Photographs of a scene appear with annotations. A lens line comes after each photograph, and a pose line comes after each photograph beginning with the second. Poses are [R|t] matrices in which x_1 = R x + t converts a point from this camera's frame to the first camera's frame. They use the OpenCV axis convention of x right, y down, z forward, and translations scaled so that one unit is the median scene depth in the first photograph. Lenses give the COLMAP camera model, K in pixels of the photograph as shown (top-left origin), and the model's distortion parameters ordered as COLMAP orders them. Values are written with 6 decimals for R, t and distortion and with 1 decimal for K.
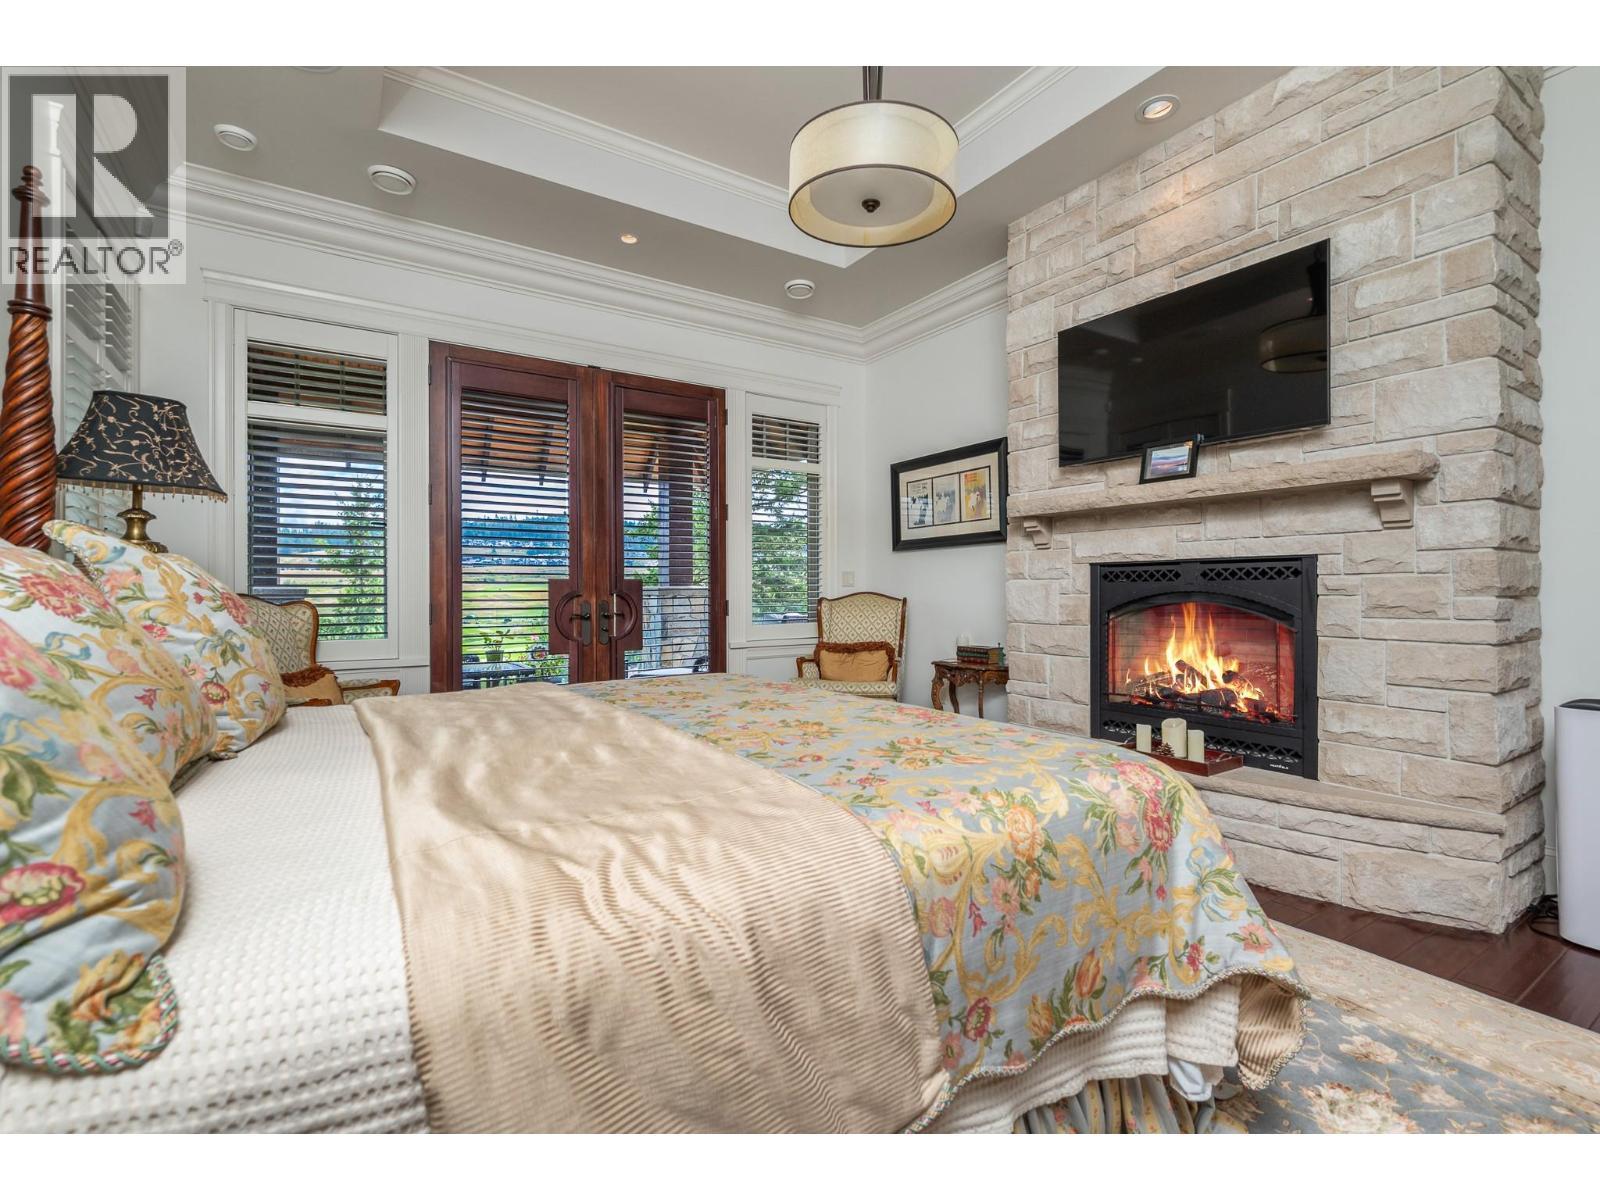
lens RADIAL K [[720.4, 0, 800.3], [0, 720.4, 582.0], [0, 0, 1]] dist [0.000716, 0.000030]
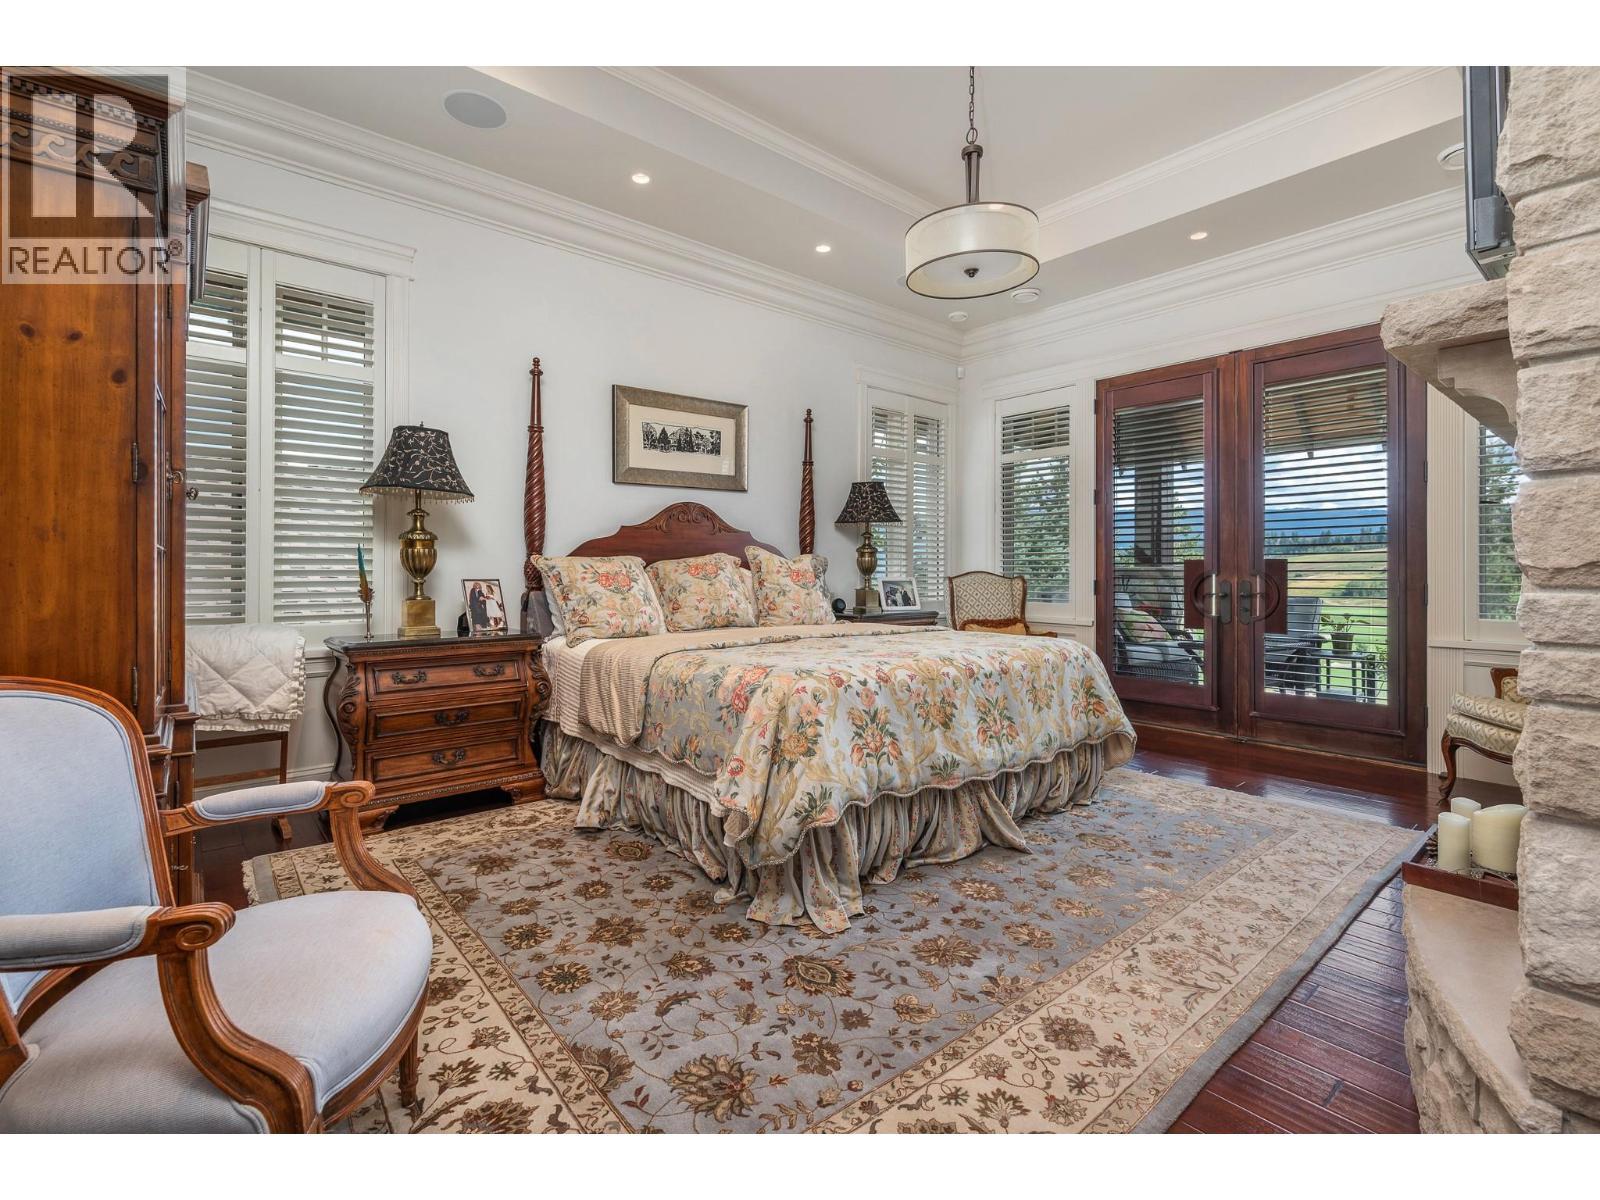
lens RADIAL K [[720.4, 0, 800.3], [0, 720.4, 582.0], [0, 0, 1]] dist [0.000716, 0.000030]
pose [[0.115363, 0.029488, -0.992886, 0.755550], [0.006290, 0.999518, 0.030416, -0.007739], [0.993303, -0.009755, 0.115122, 0.301477]]
